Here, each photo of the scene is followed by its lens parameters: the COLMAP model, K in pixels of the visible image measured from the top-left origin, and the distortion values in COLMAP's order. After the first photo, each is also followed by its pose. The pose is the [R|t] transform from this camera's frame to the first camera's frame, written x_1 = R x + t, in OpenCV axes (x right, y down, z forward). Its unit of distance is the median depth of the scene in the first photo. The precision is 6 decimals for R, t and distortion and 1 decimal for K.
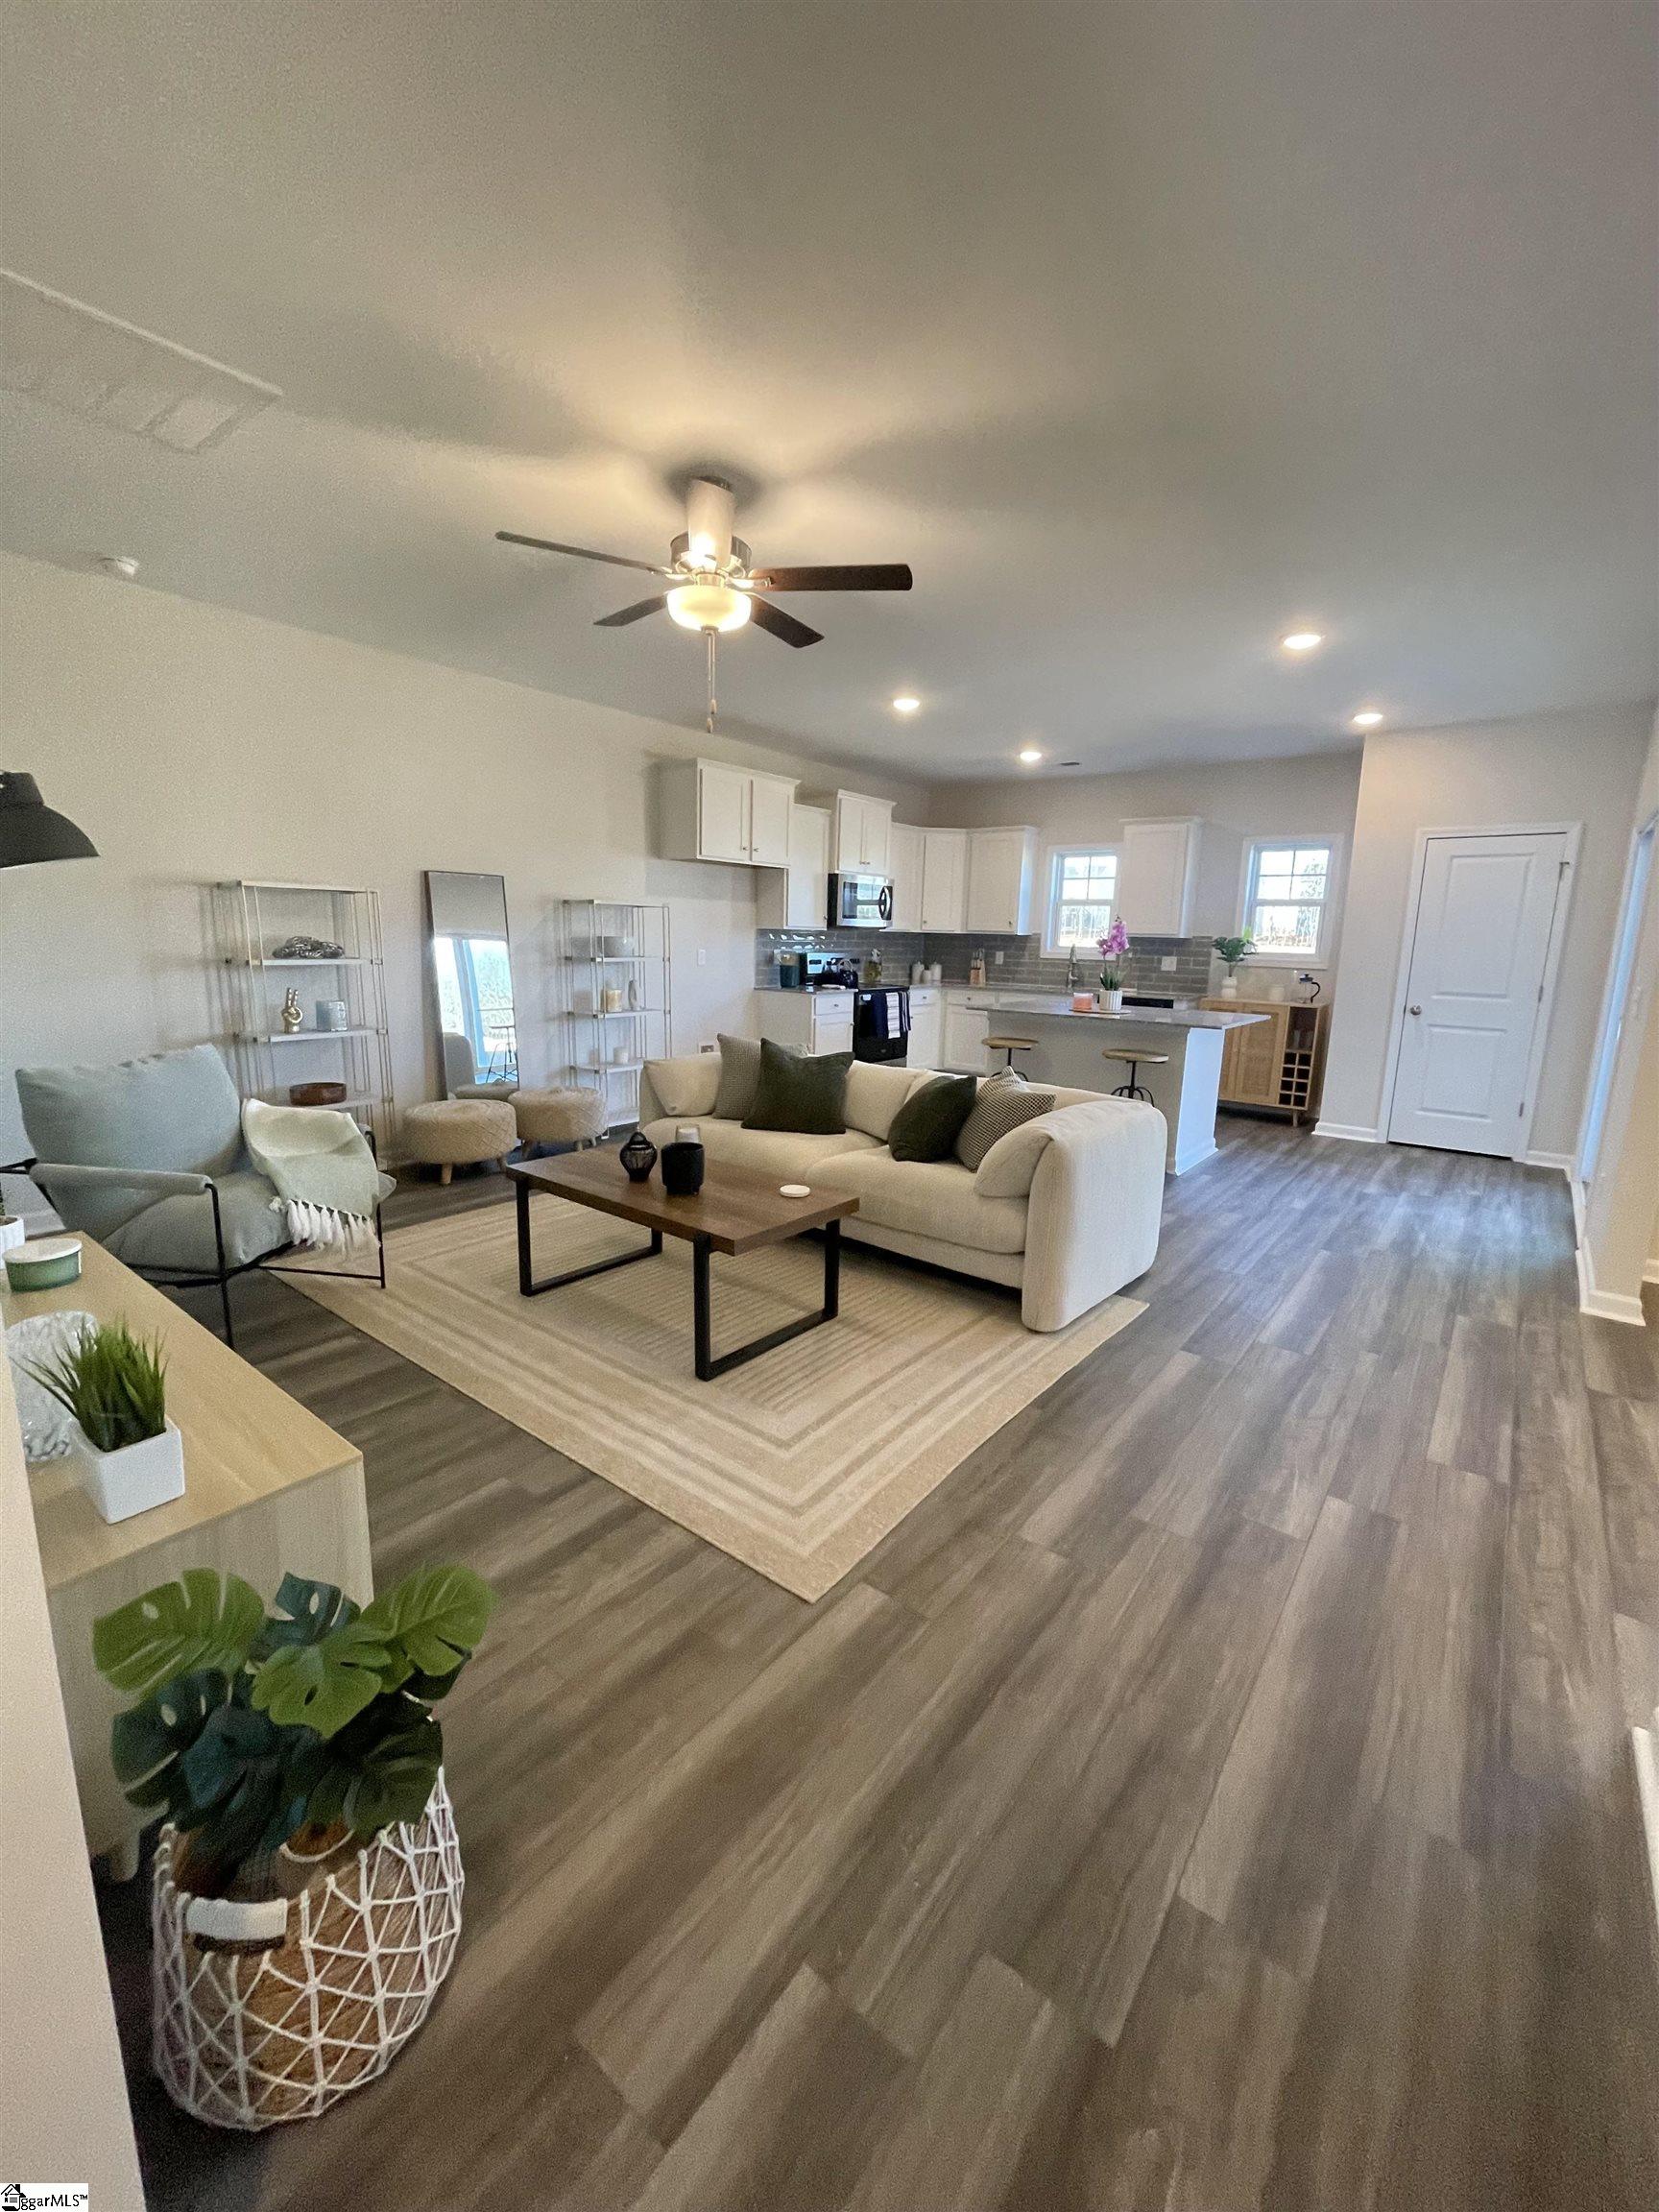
lens RADIAL K [[885.9, 0, 816.4], [0, 885.9, 1092.1], [0, 0, 1]] dist [-0.003784, -0.000192]
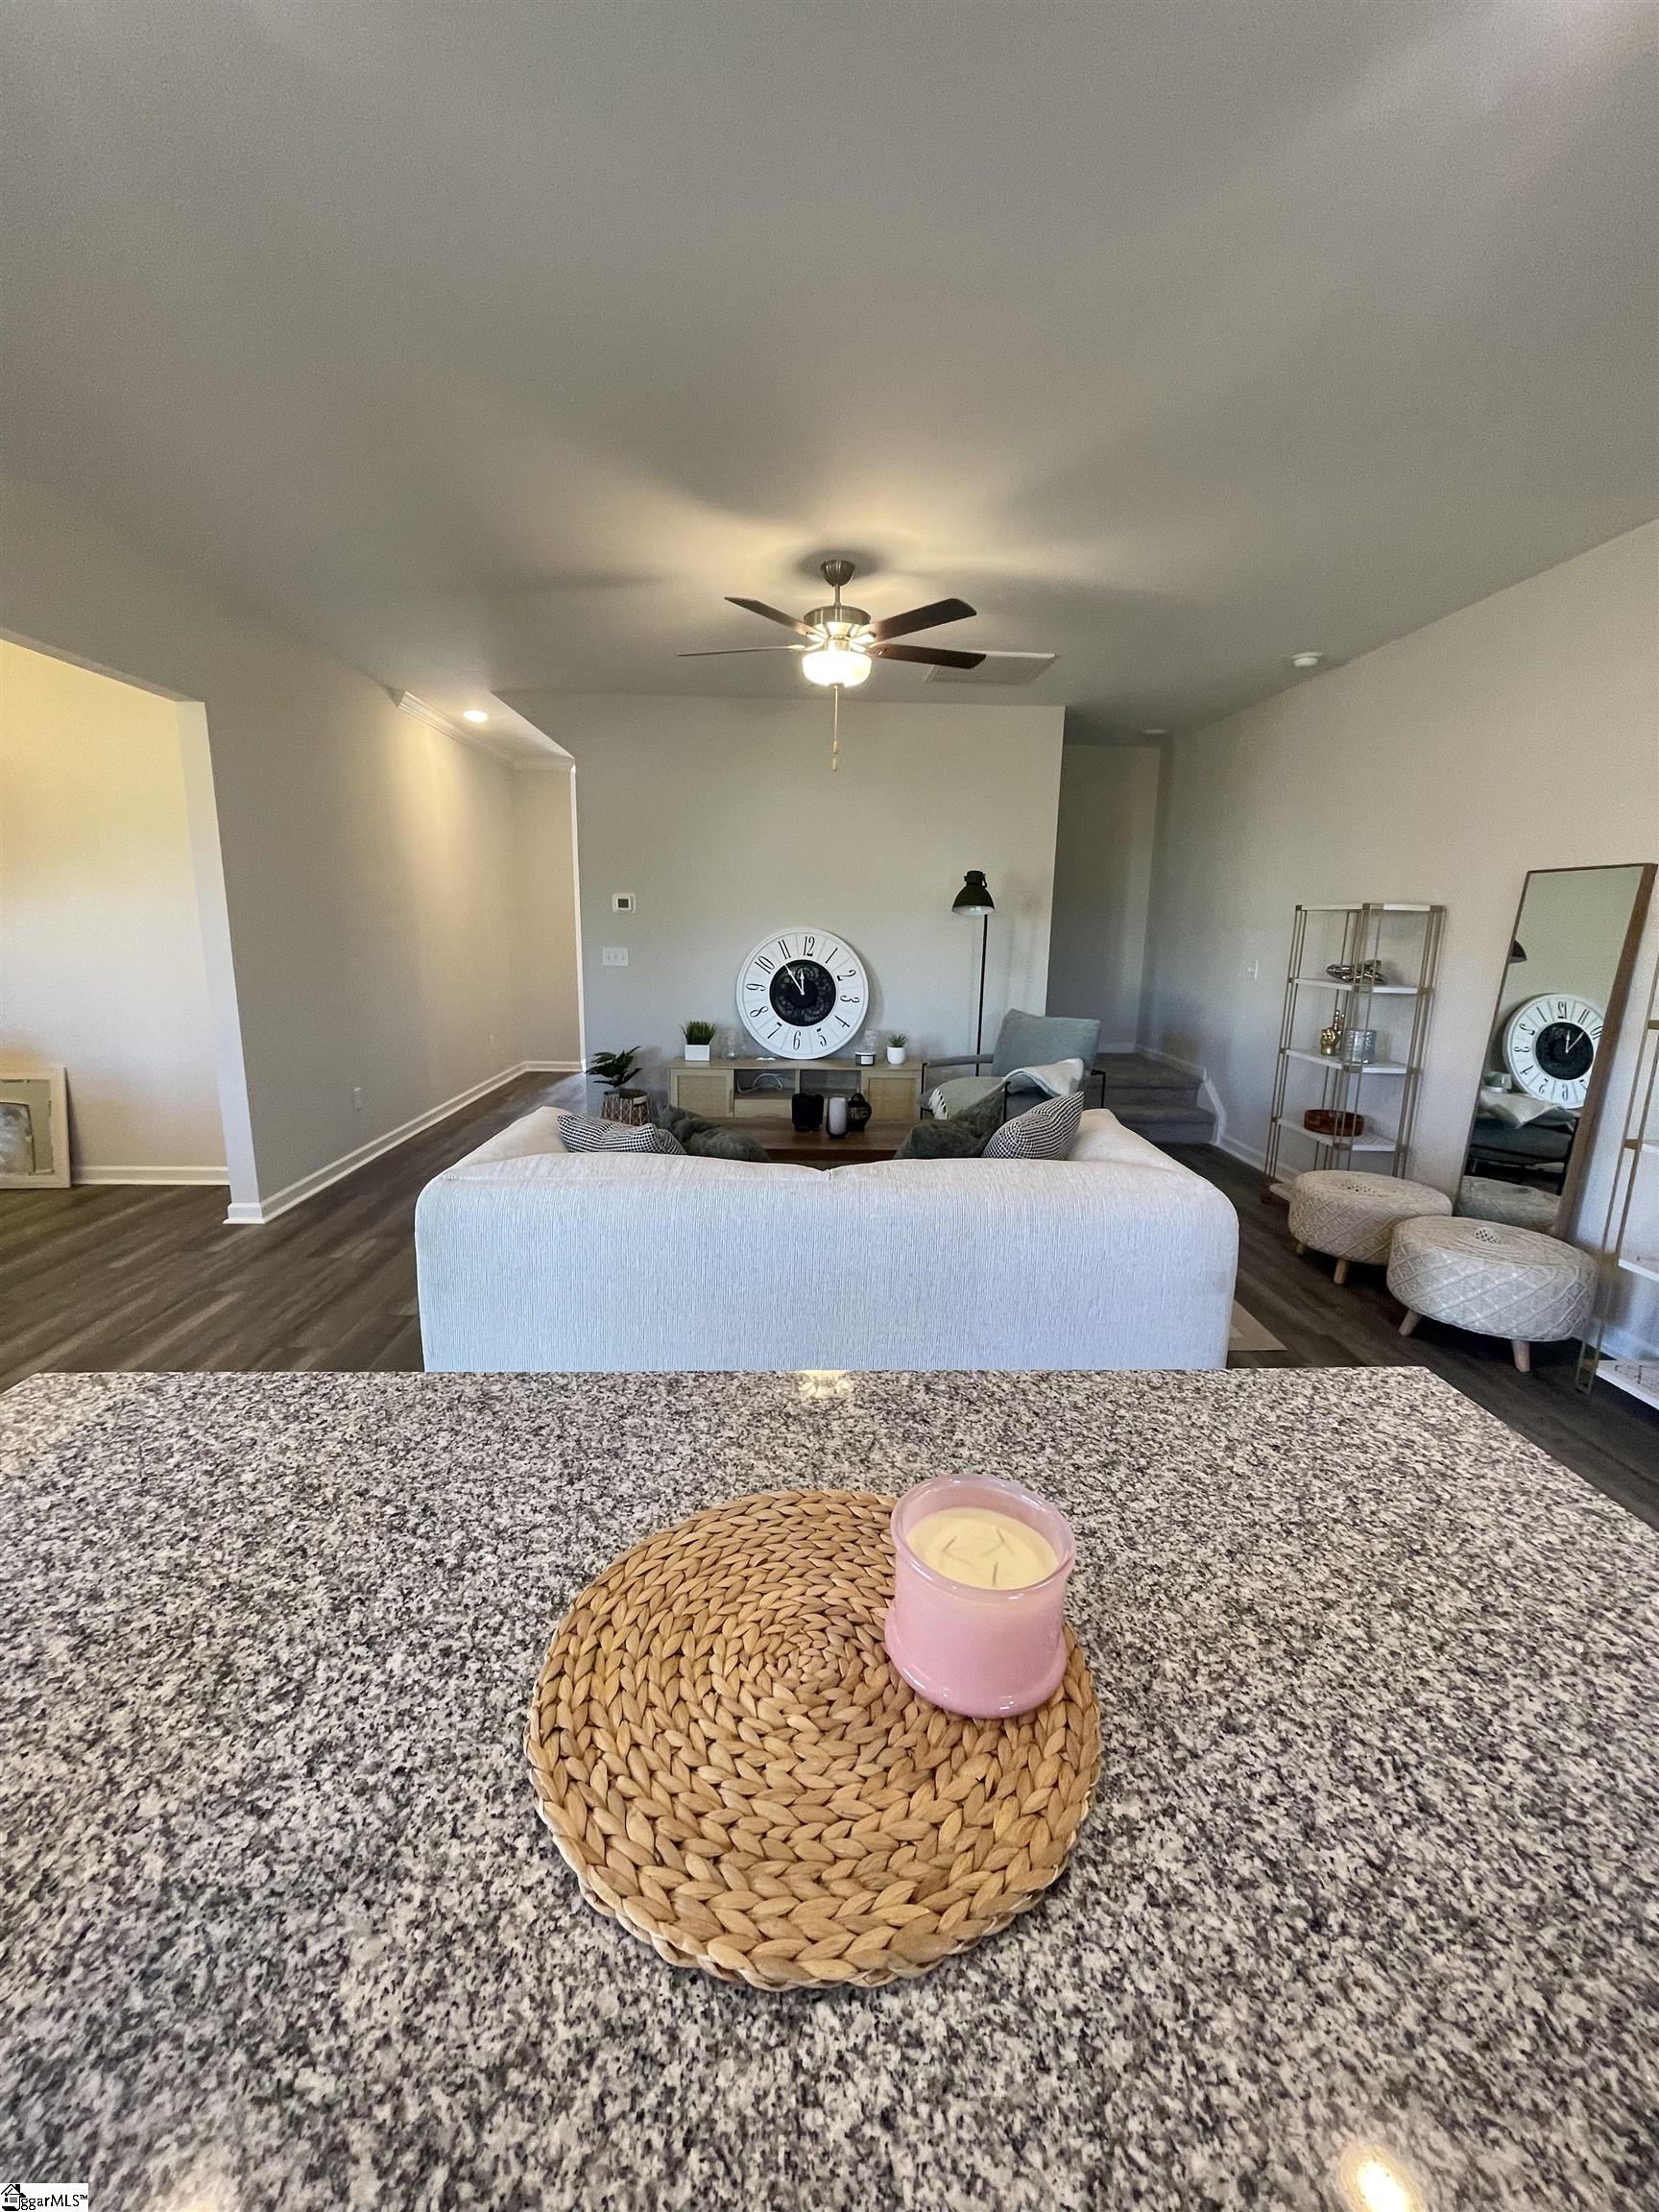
lens RADIAL K [[885.9, 0, 825.2], [0, 885.9, 1093.9], [0, 0, 1]] dist [-0.003784, -0.000192]
pose [[-0.750805, 0.090283, -0.654325, 1.204864], [-0.149948, 0.941454, 0.301959, -0.601564], [0.643279, 0.324828, -0.693310, 3.332473]]
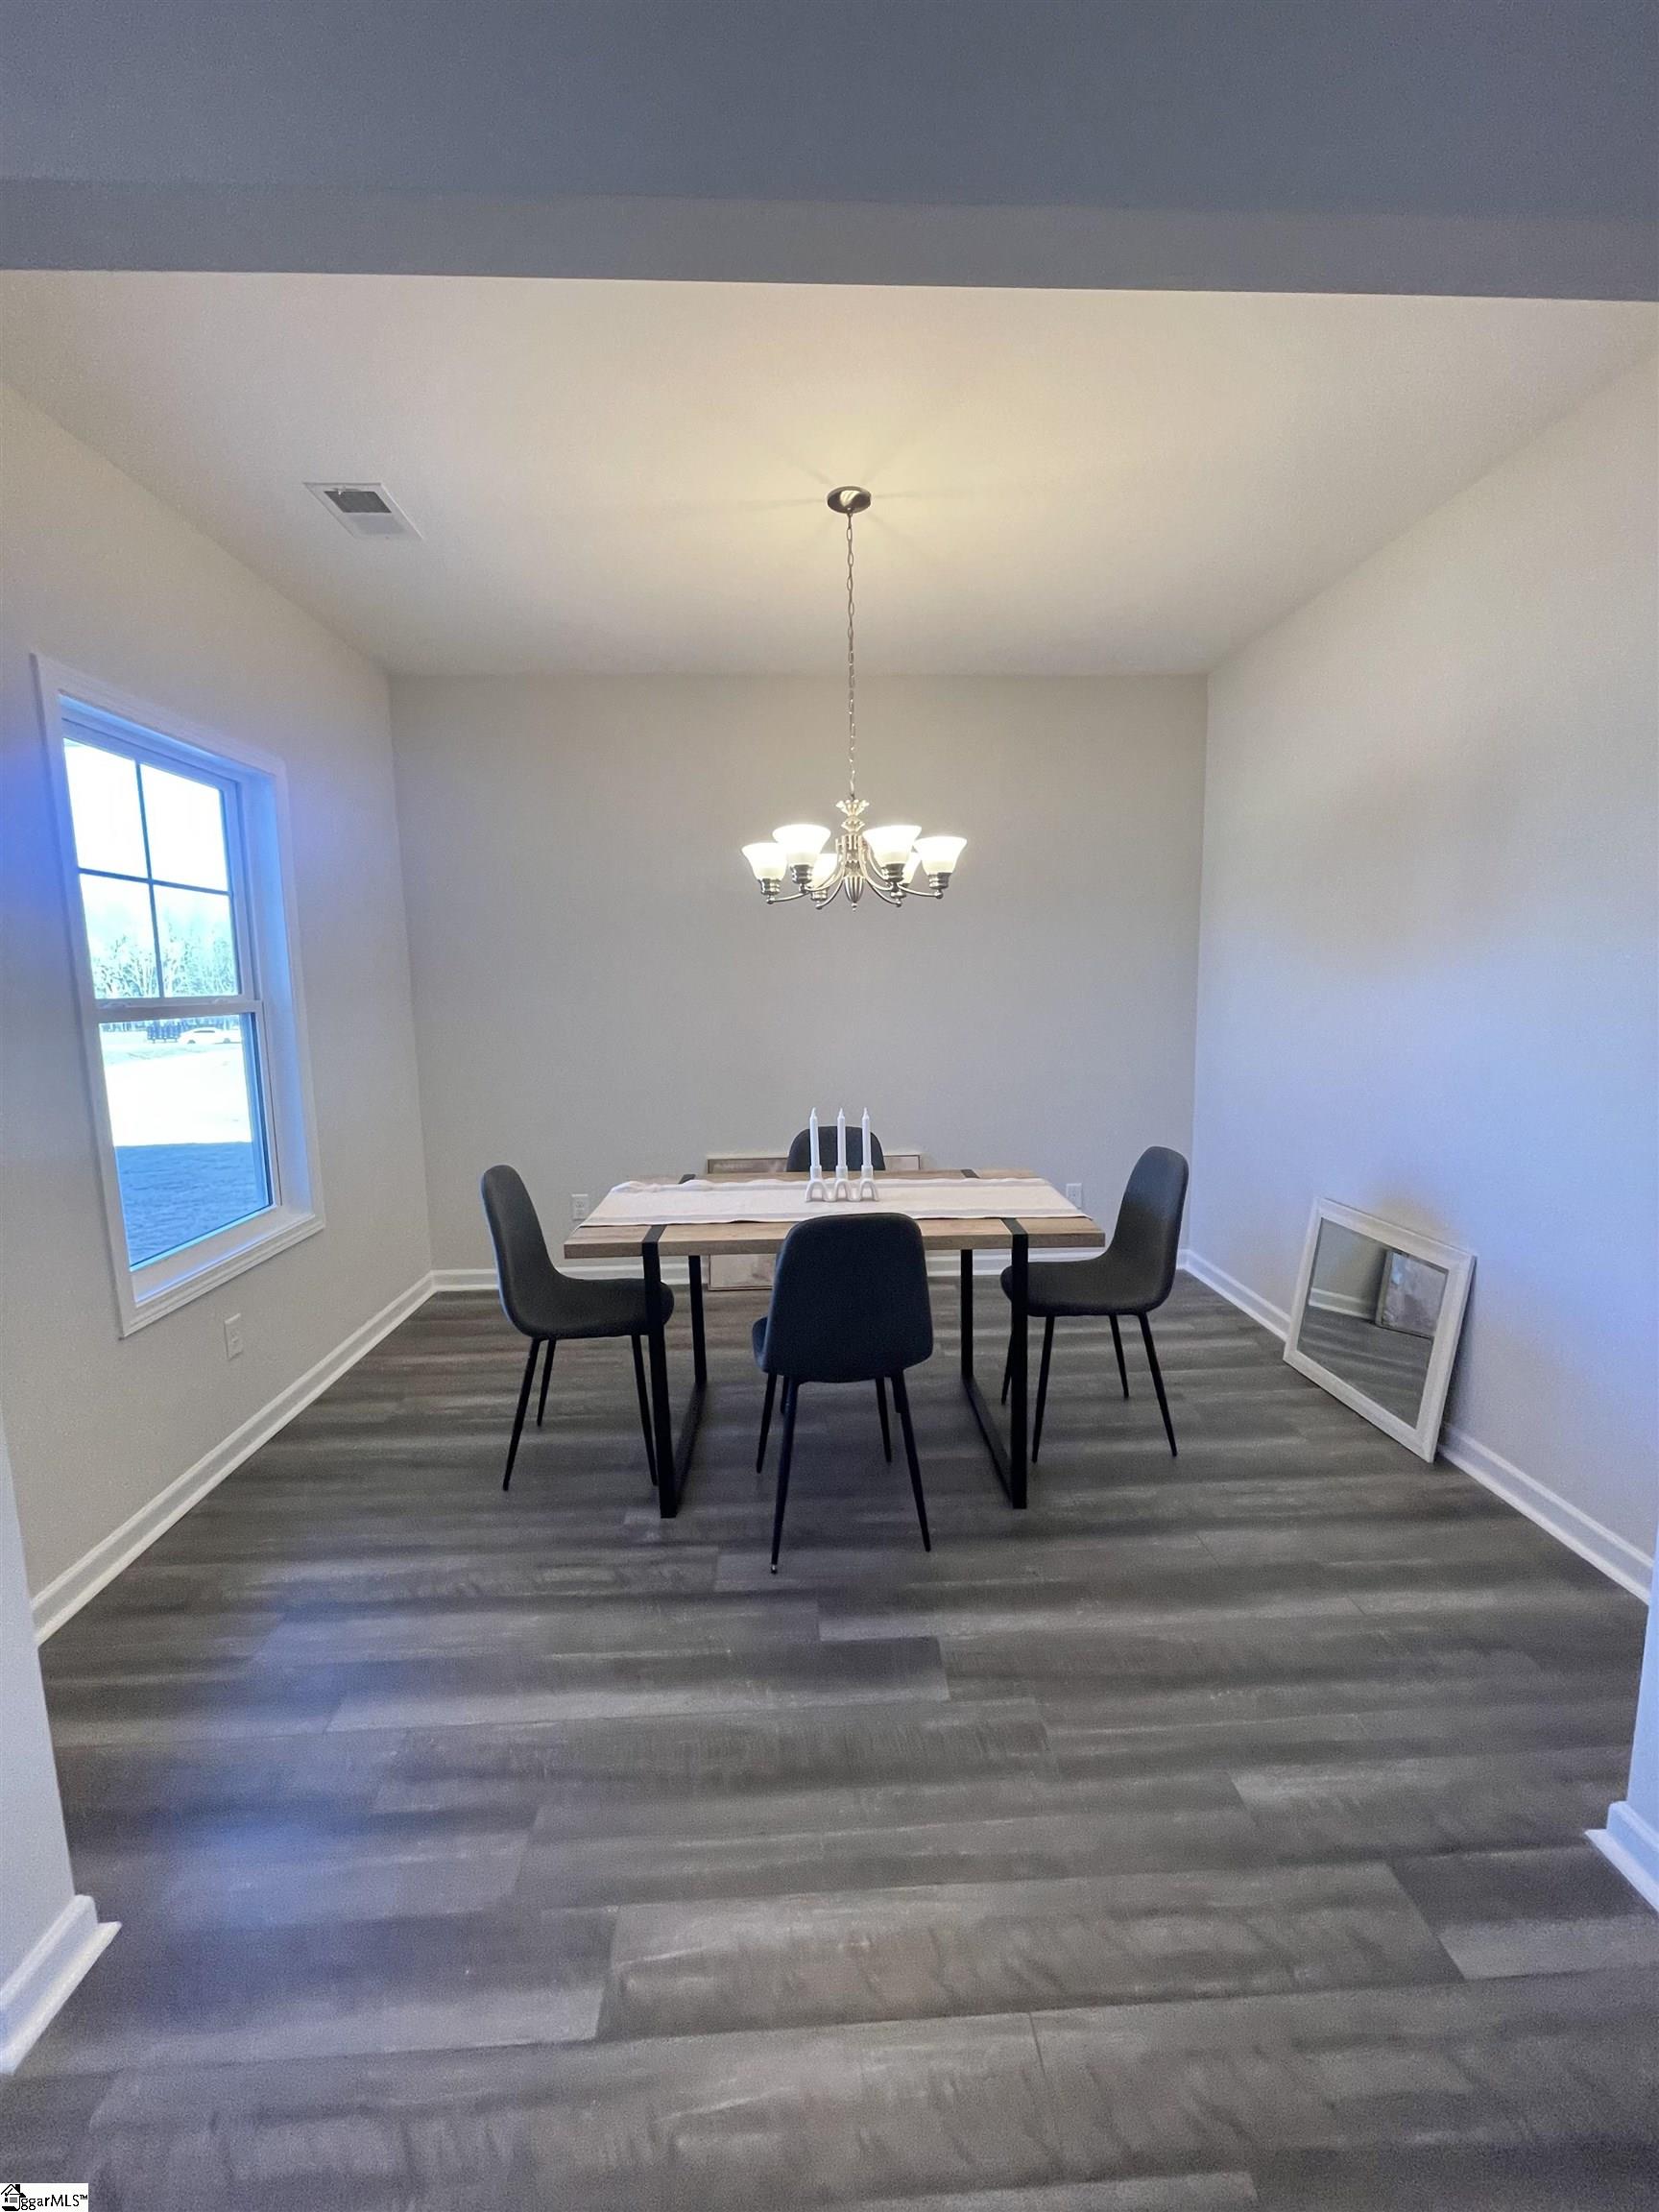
lens RADIAL K [[885.9, 0, 834.3], [0, 885.9, 1095.4], [0, 0, 1]] dist [-0.003784, -0.000192]
pose [[-0.662588, -0.104535, 0.741653, 0.834193], [0.142573, 0.954503, 0.261910, -0.341878], [-0.735289, 0.279279, -0.617539, 1.704744]]
